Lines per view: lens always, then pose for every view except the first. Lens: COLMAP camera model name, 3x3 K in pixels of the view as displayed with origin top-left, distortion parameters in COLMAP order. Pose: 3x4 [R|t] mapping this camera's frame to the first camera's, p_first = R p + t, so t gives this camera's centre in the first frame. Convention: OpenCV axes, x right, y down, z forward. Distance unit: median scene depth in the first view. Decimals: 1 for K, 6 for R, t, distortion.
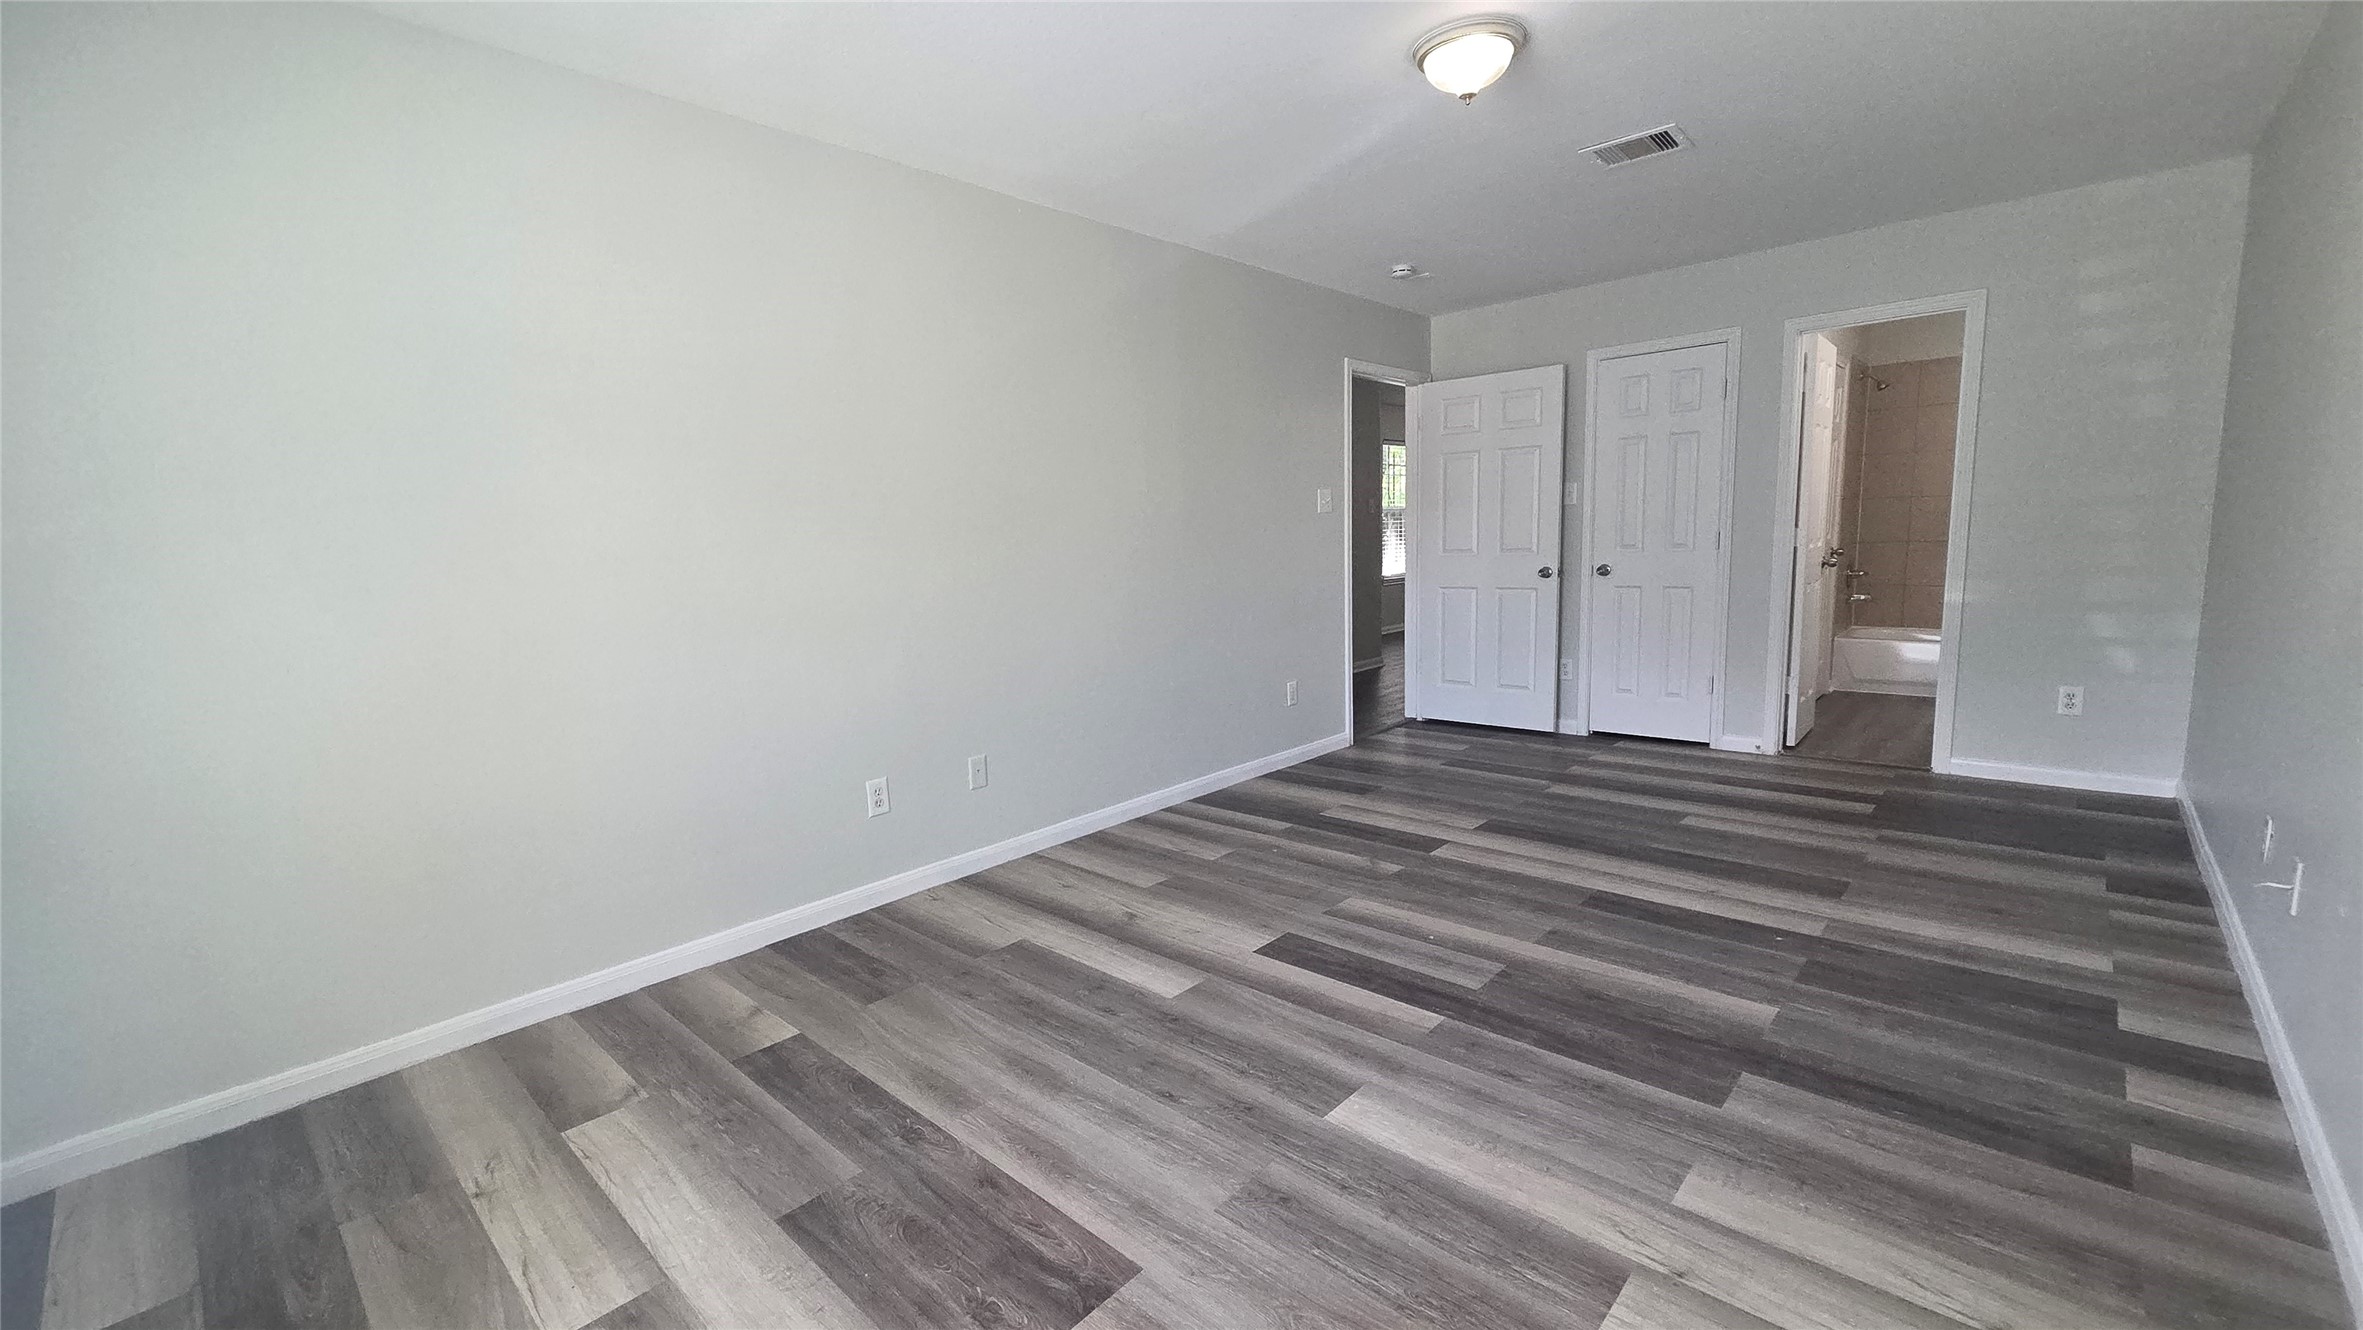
lens RADIAL K [[966.6, 0, 1179.1], [0, 966.6, 667.4], [0, 0, 1]] dist [0.007385, 0.000040]
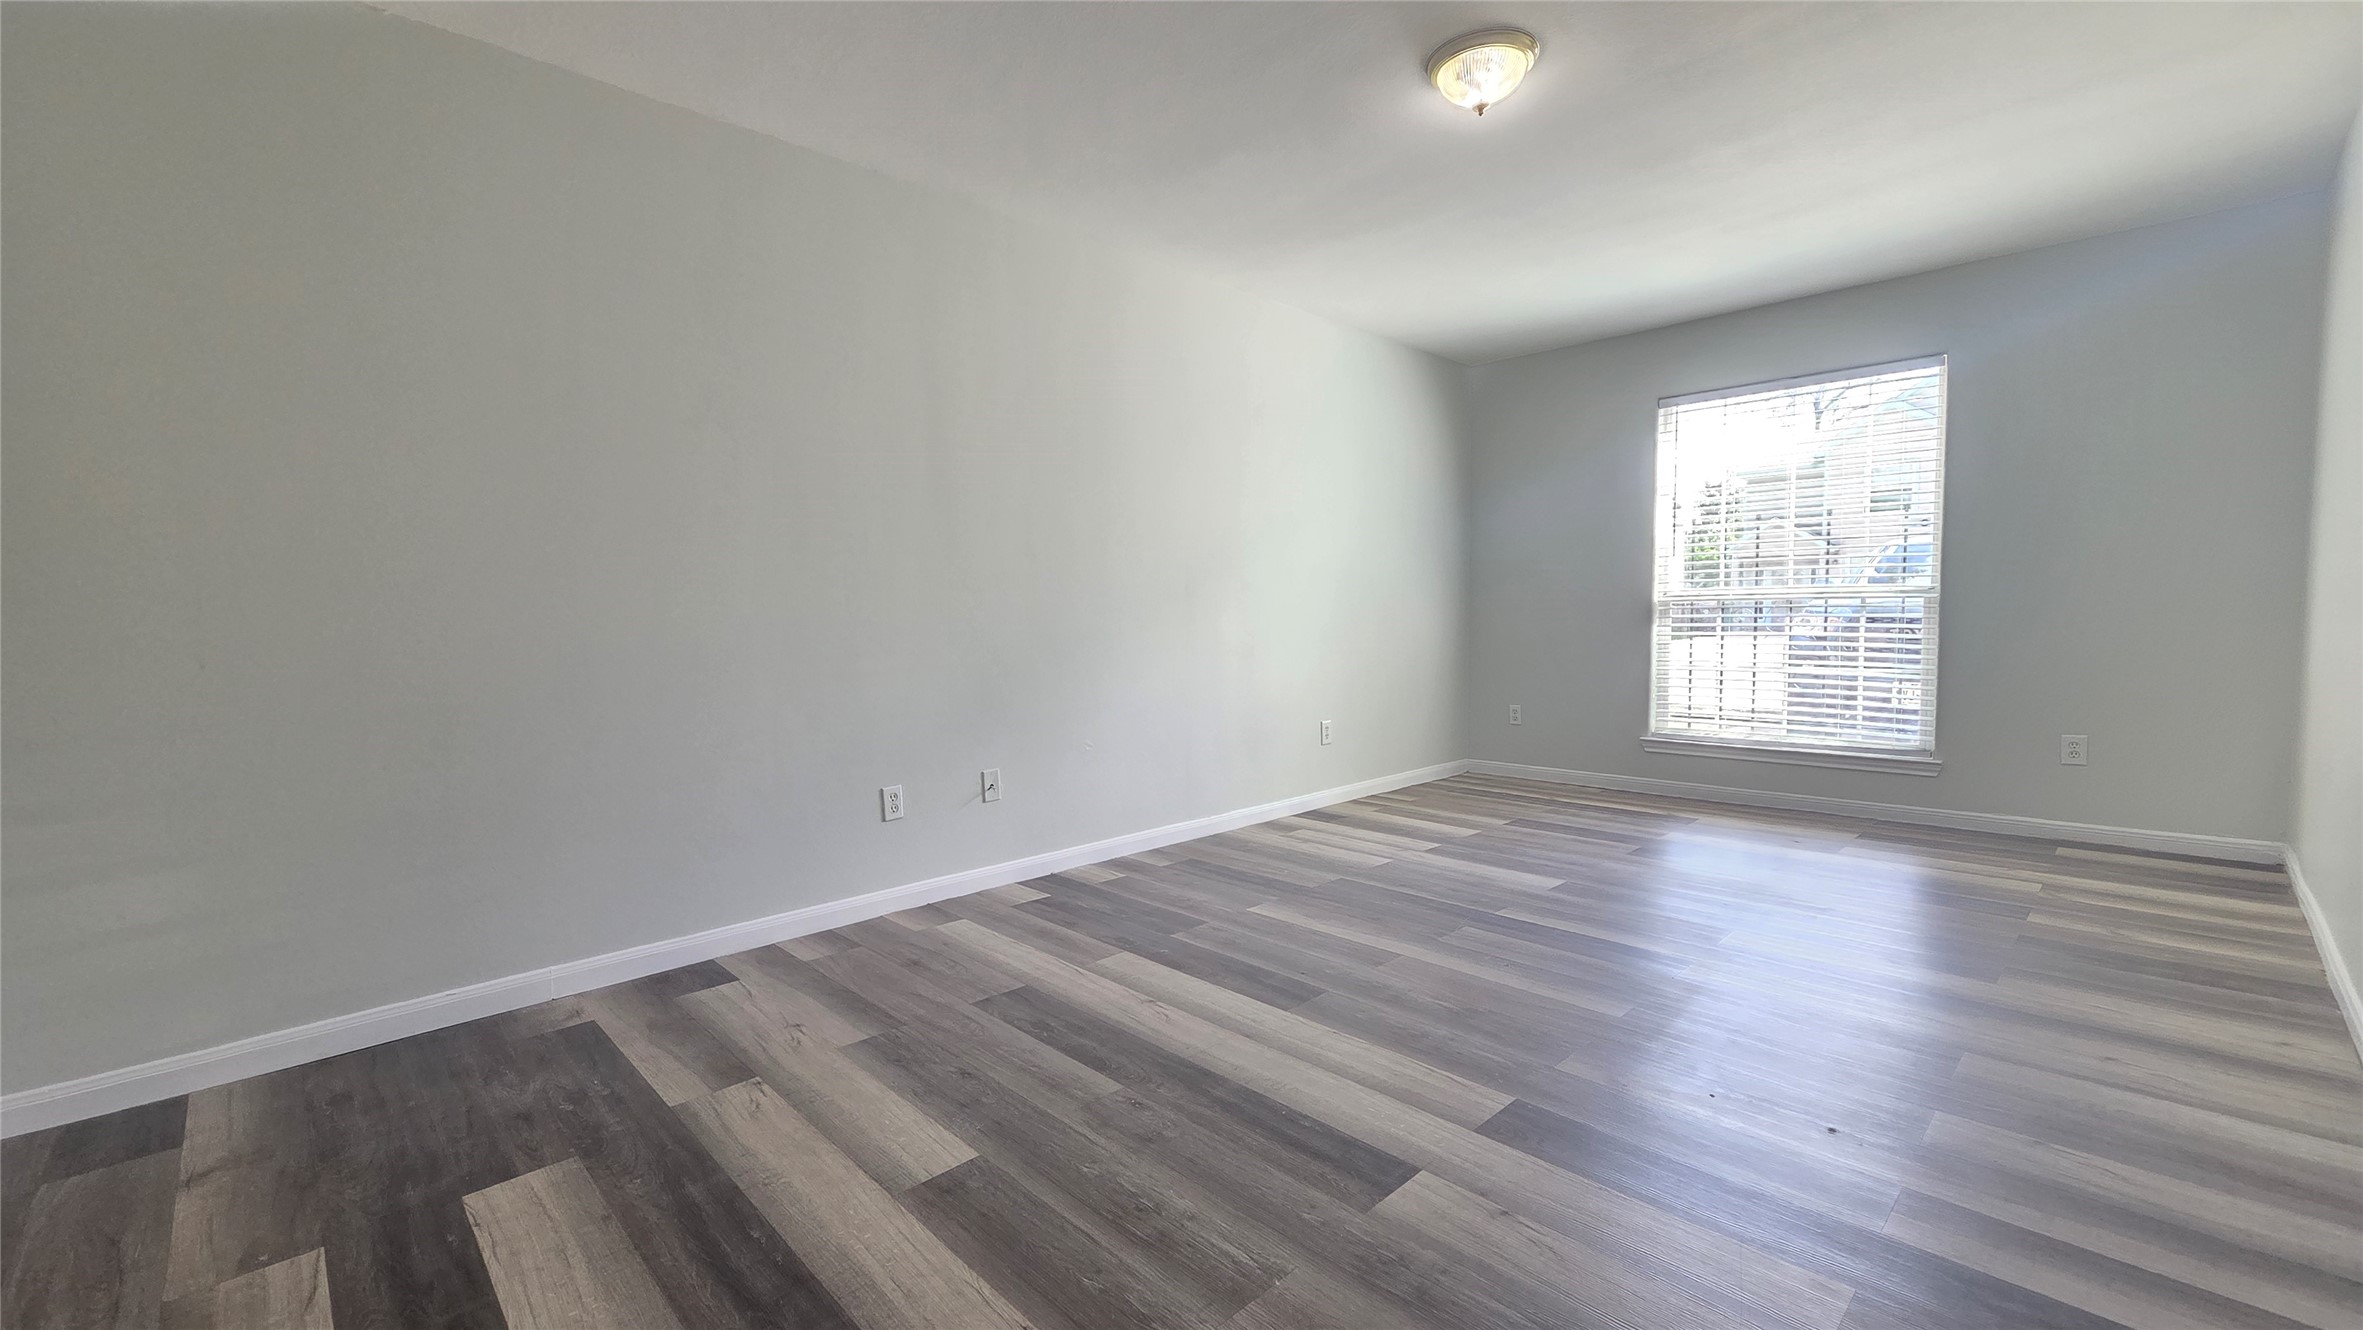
lens RADIAL K [[966.6, 0, 1182.7], [0, 966.6, 665.8], [0, 0, 1]] dist [0.007385, 0.000040]
pose [[-0.996810, 0.049943, 0.062248, 0.514186], [0.061231, 0.978860, 0.195152, -0.216957], [-0.051186, 0.198341, -0.978796, 1.927967]]
